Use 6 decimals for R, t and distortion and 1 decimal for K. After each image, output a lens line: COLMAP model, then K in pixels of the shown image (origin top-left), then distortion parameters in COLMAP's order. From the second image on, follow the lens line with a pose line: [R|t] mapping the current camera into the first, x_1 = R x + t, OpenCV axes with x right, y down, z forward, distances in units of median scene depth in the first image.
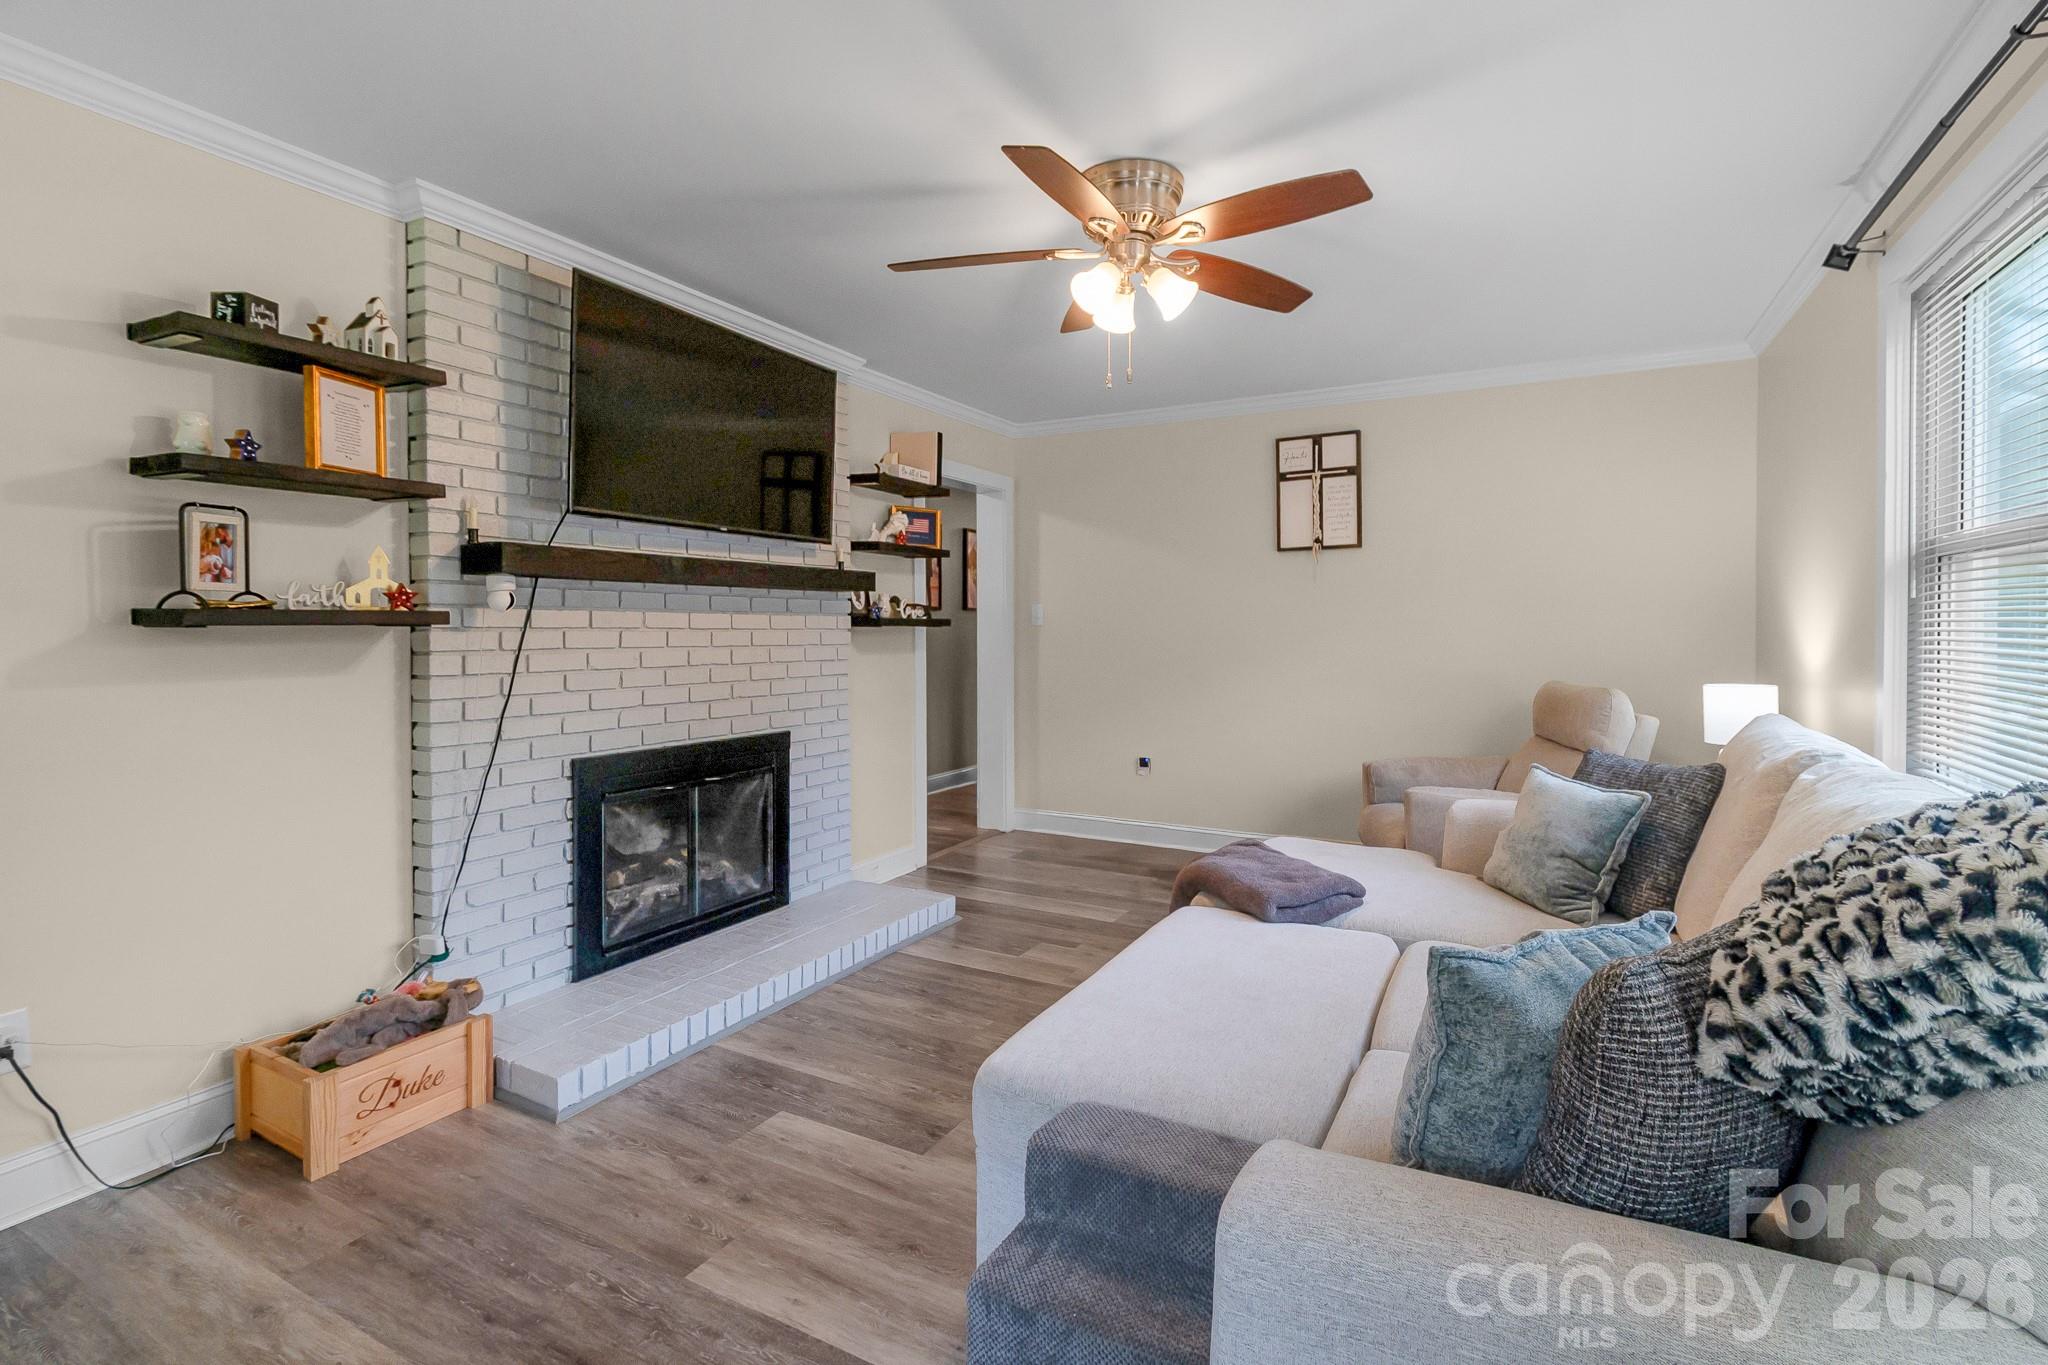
lens RADIAL K [[927.6, 0, 1045.6], [0, 927.6, 649.3], [0, 0, 1]] dist [0.015234, 0.000003]
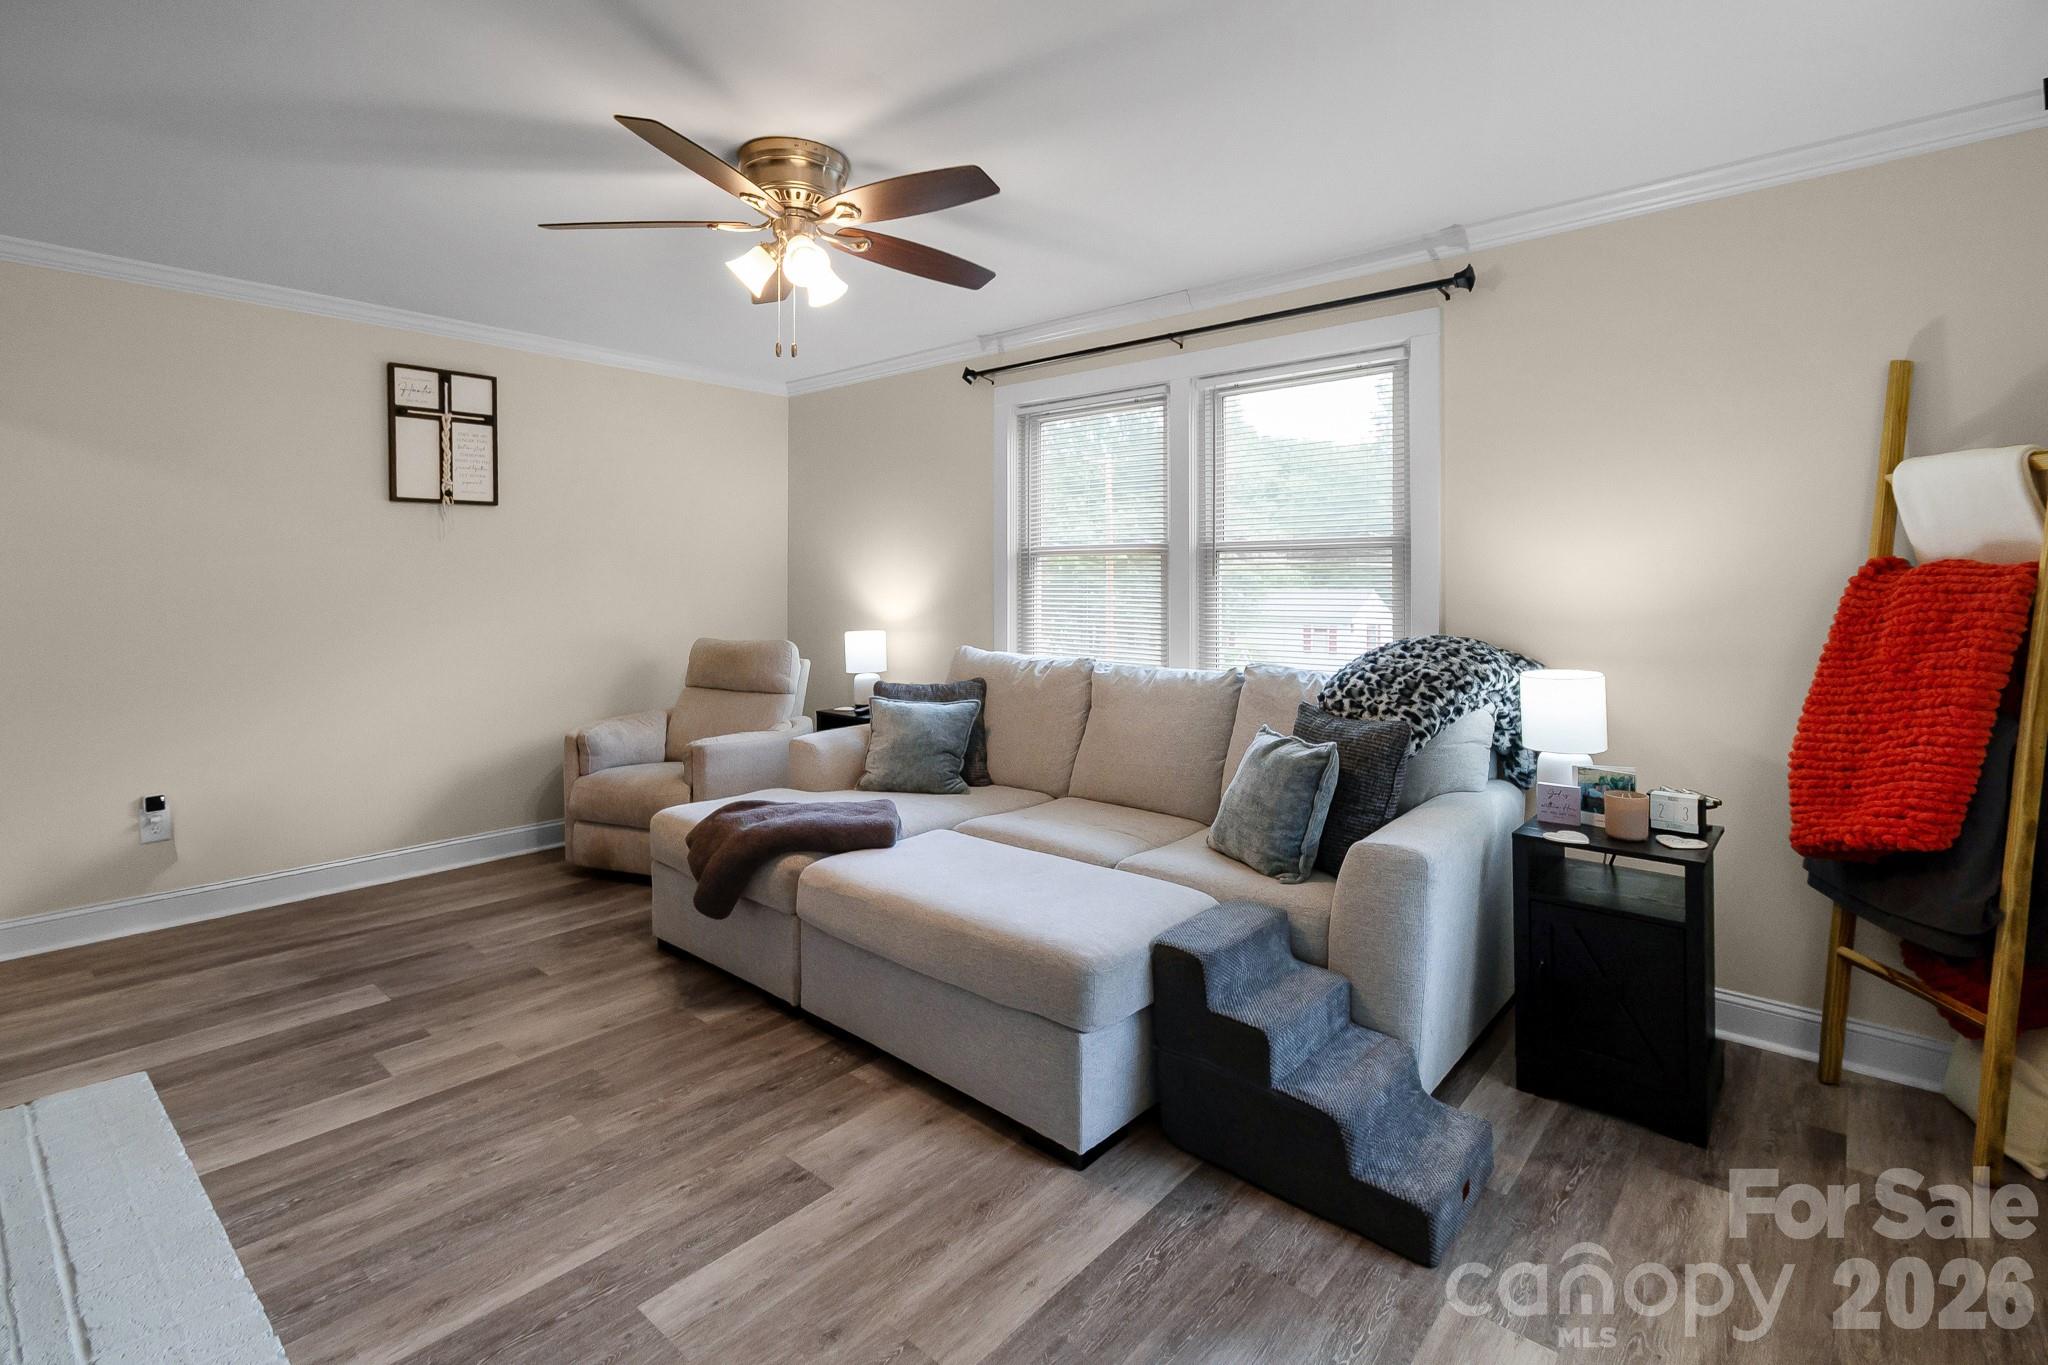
lens RADIAL K [[974.9, 0, 1013.0], [0, 974.9, 604.5], [0, 0, 1]] dist [0.003022, 0.000577]
pose [[0.227879, -0.020041, 0.973483, -0.699519], [0.024251, 0.999595, 0.014902, -0.021979], [-0.973387, 0.020212, 0.228273, 0.424056]]
